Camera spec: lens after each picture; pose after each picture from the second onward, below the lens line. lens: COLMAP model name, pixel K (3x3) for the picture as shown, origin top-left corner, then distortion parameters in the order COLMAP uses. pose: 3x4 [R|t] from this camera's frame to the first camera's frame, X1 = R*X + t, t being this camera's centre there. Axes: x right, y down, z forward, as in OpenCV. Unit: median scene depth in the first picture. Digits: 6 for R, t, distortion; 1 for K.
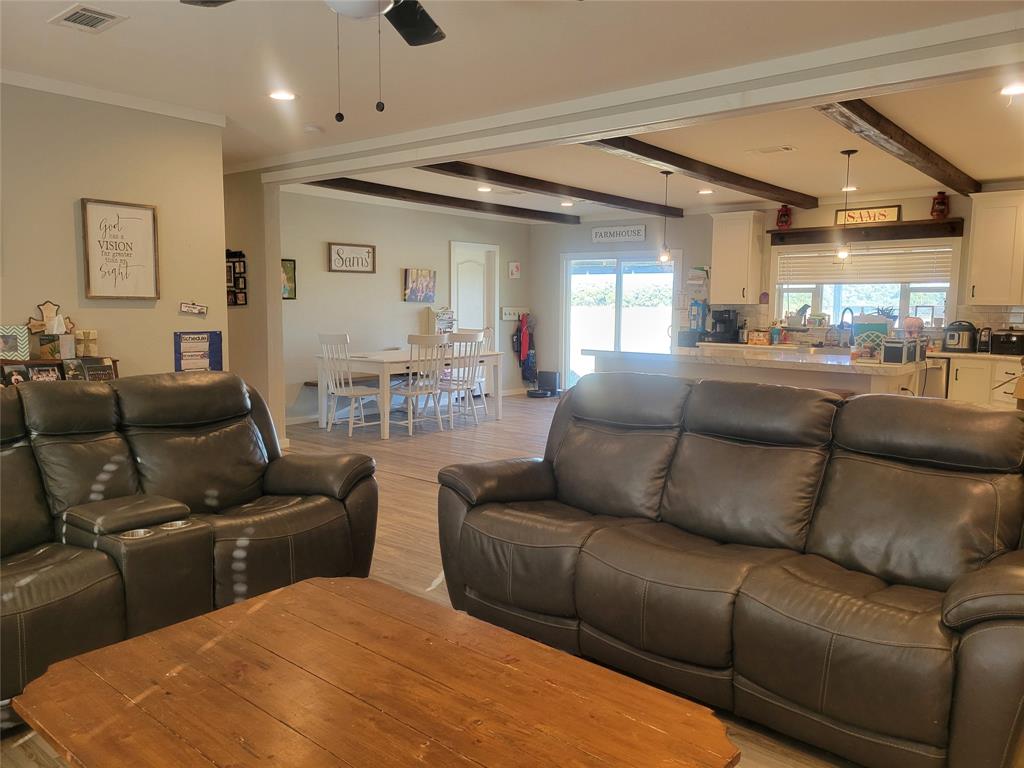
lens RADIAL K [[779.9, 0, 511.3], [0, 779.9, 382.1], [0, 0, 1]] dist [0.010051, 0.005818]
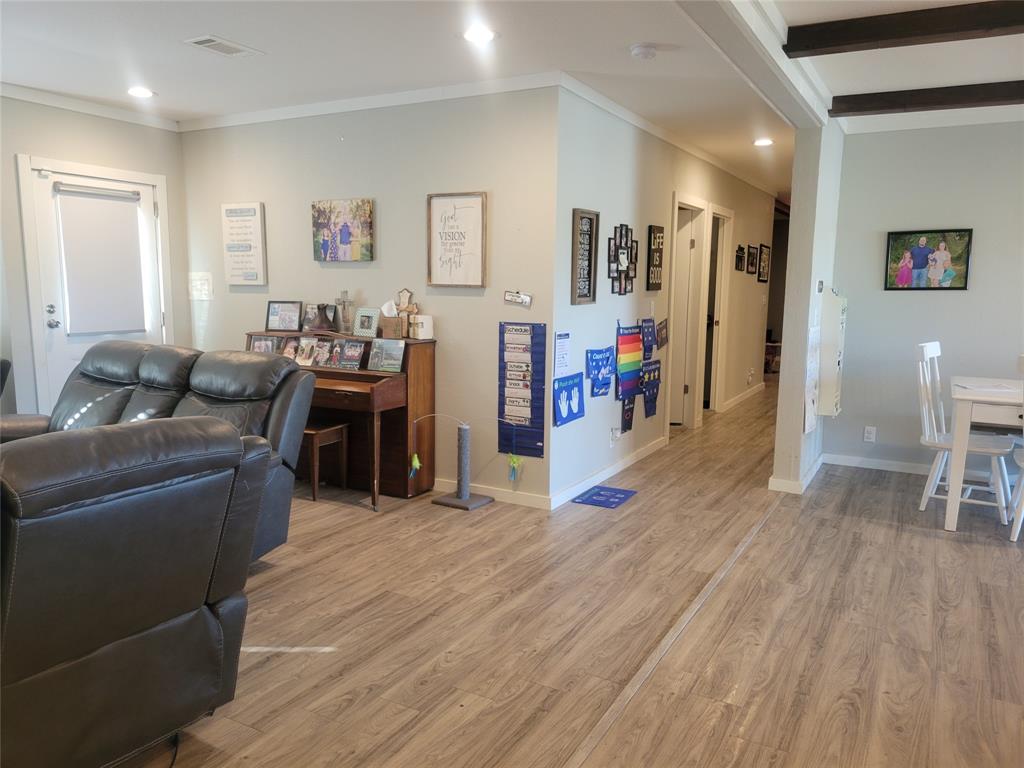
lens RADIAL K [[779.9, 0, 505.6], [0, 779.9, 391.0], [0, 0, 1]] dist [0.010051, 0.005818]
pose [[0.178849, 0.134846, -0.974592, 0.533553], [-0.110397, 0.987058, 0.116312, -0.095398], [0.977663, 0.086790, 0.191421, 0.856918]]
